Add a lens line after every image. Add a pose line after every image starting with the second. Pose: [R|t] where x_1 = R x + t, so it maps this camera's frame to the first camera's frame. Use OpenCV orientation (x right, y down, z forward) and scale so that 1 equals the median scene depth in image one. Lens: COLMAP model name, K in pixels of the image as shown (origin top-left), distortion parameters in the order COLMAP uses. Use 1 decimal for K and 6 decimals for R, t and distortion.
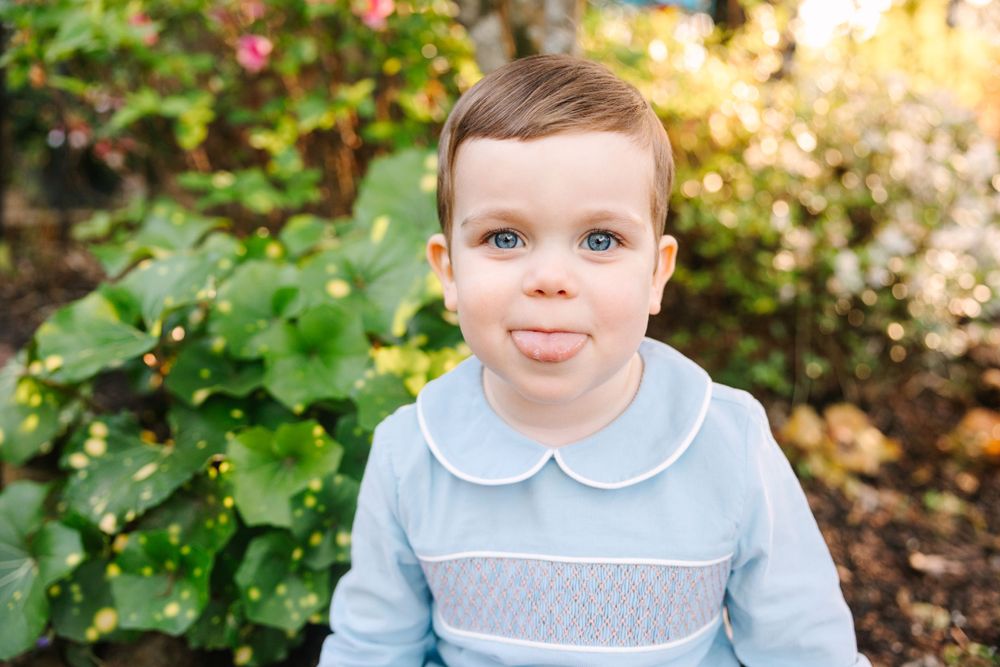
lens RADIAL K [[1053.1, 0, 494.9], [0, 1053.1, 330.5], [0, 0, 1]] dist [0.003815, 0.000000]
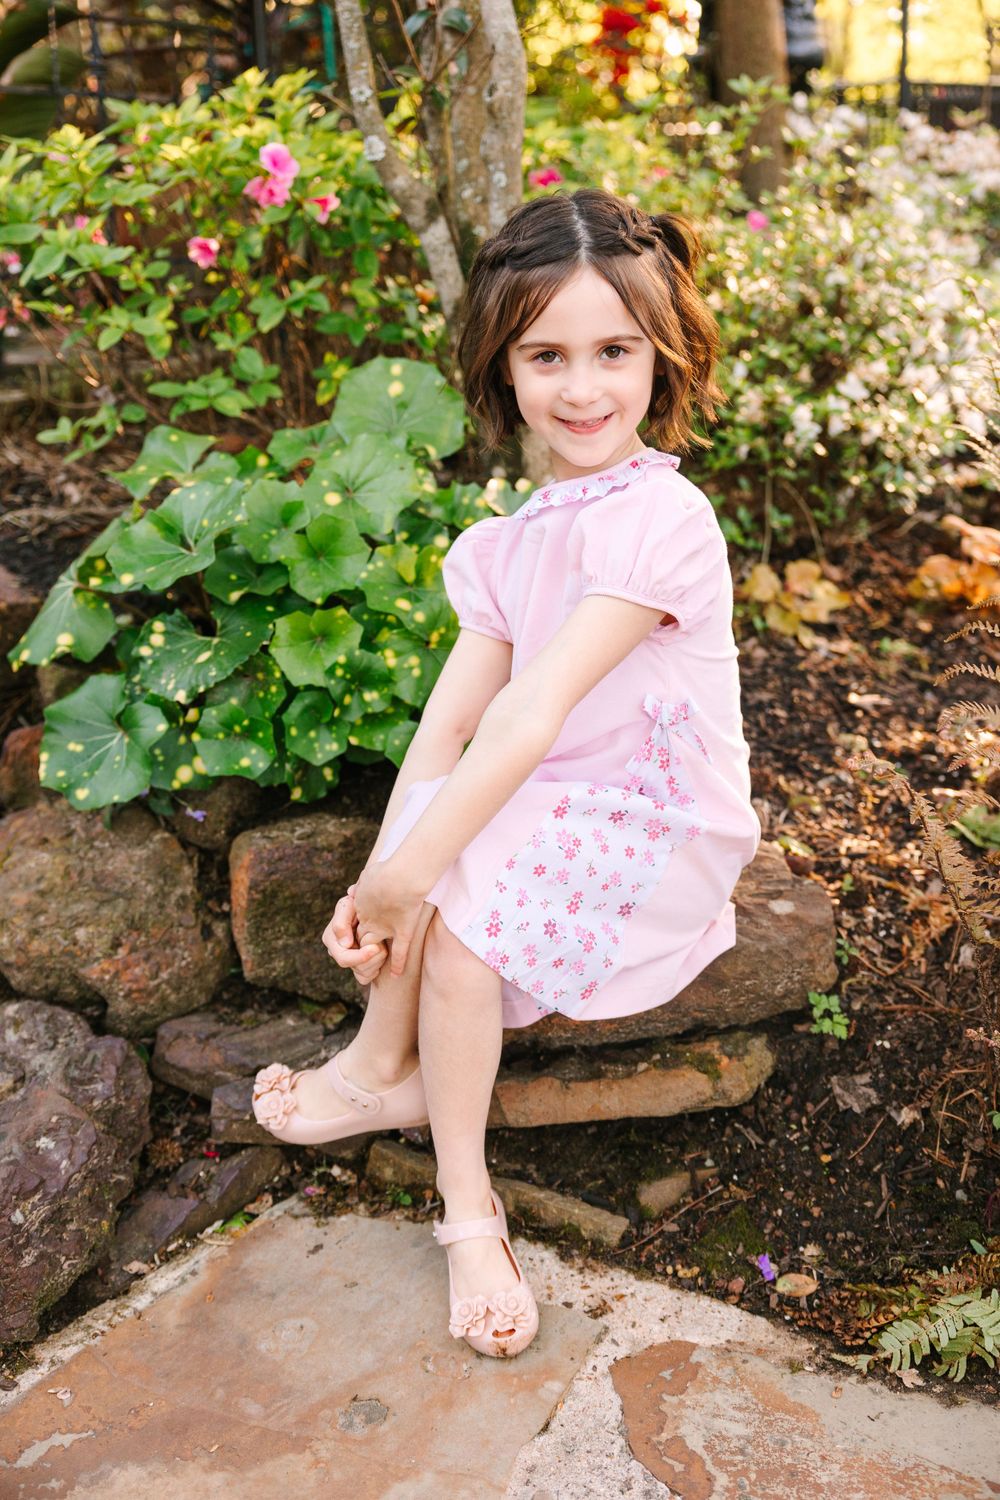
lens RADIAL K [[1656.1, 0, 489.6], [0, 1656.1, 751.7], [0, 0, 1]] dist [0.013785, 0.000000]
pose [[0.997305, -0.067715, 0.028229, -0.038625], [0.061182, 0.980007, 0.189325, -0.092243], [-0.040485, -0.187087, 0.981509, -0.811488]]
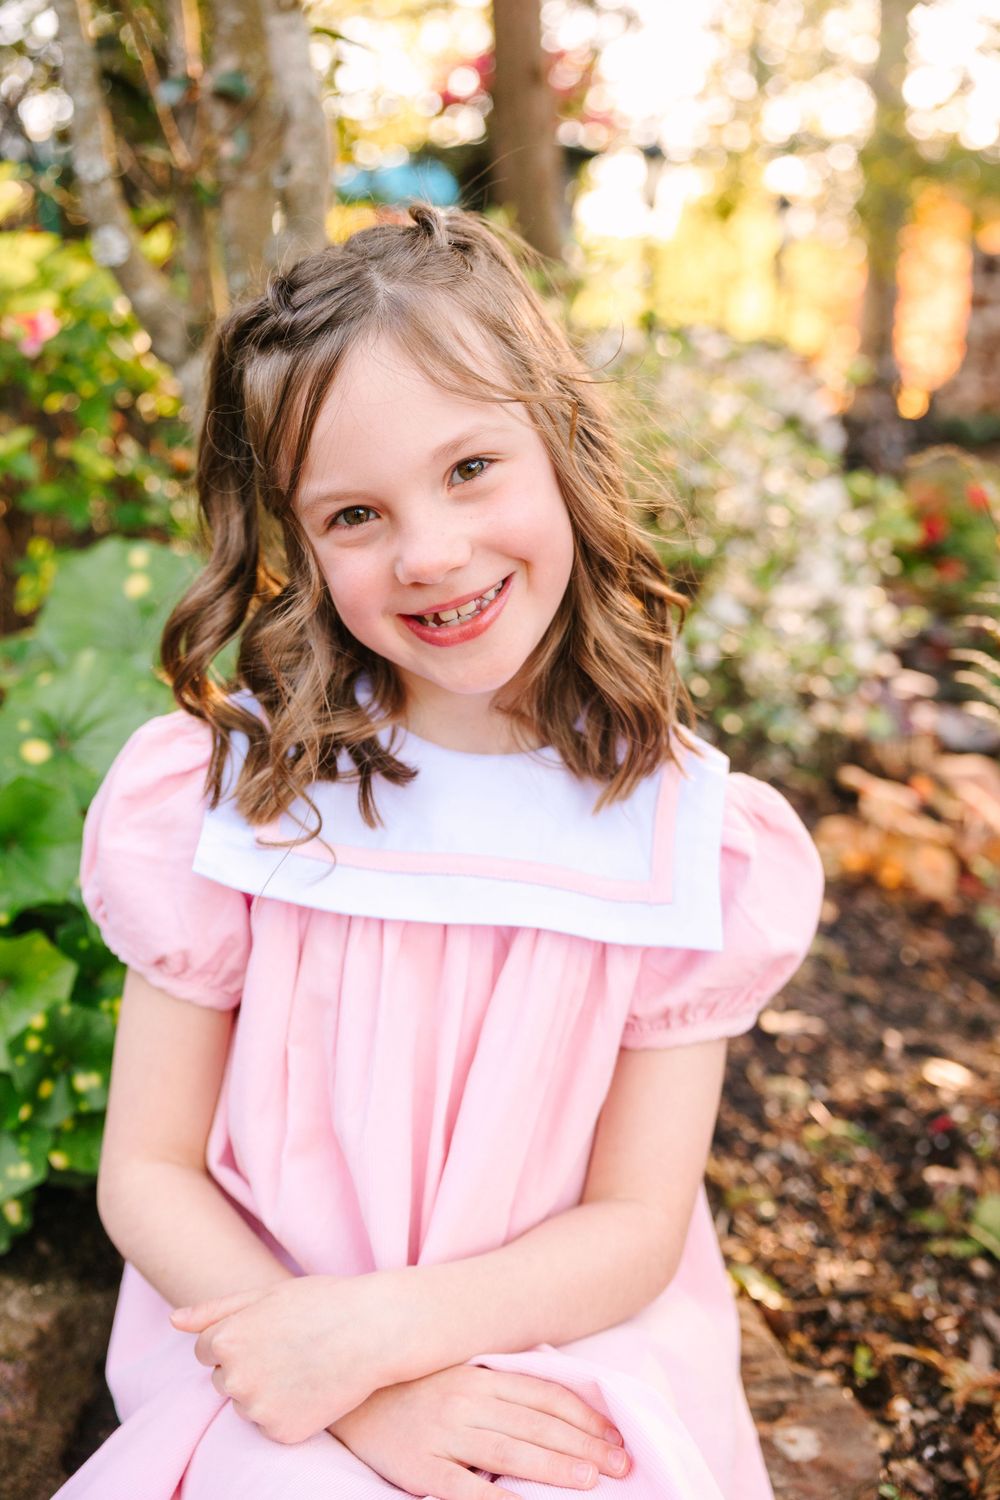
lens RADIAL K [[1579.7, 0, 472.7], [0, 1579.7, 742.0], [0, 0, 1]] dist [0.003815, 0.000000]
pose [[0.978111, -0.054805, 0.200735, -0.060652], [0.044987, 0.997572, 0.053154, -0.080838], [-0.203161, -0.042960, 0.978202, -0.148438]]
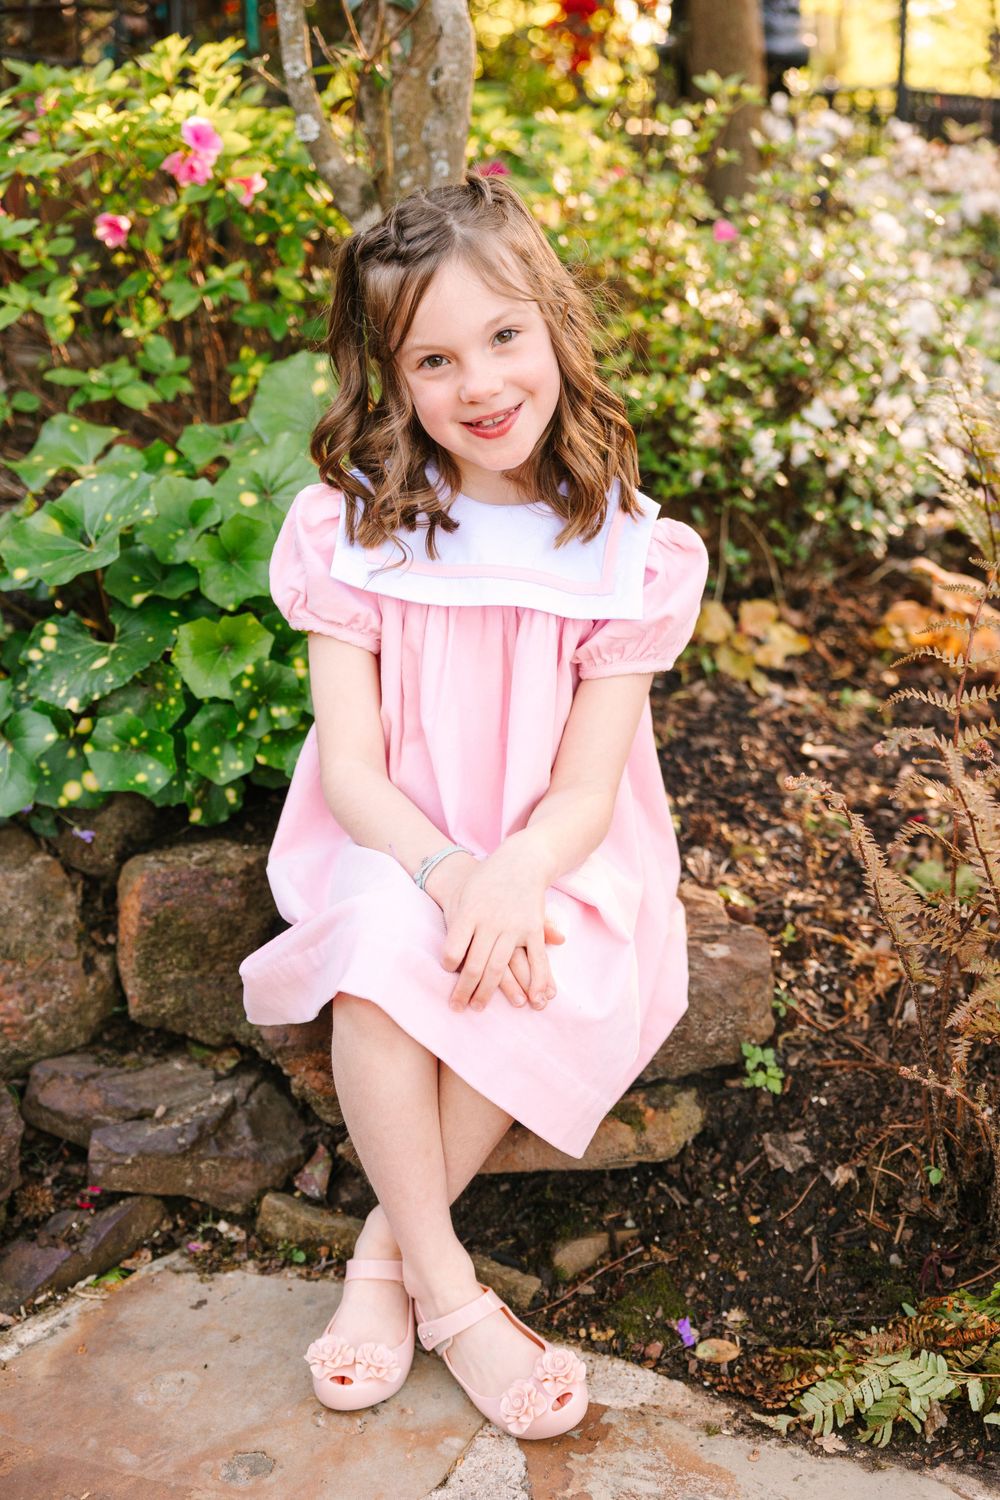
lens RADIAL K [[2013.5, 0, 503.5], [0, 2013.5, 761.1], [0, 0, 1]] dist [0.020283, 0.000000]
pose [[0.996207, -0.028252, 0.082301, -0.056428], [0.016355, 0.989761, 0.141794, -0.056667], [-0.085465, -0.139910, 0.986469, -1.015882]]
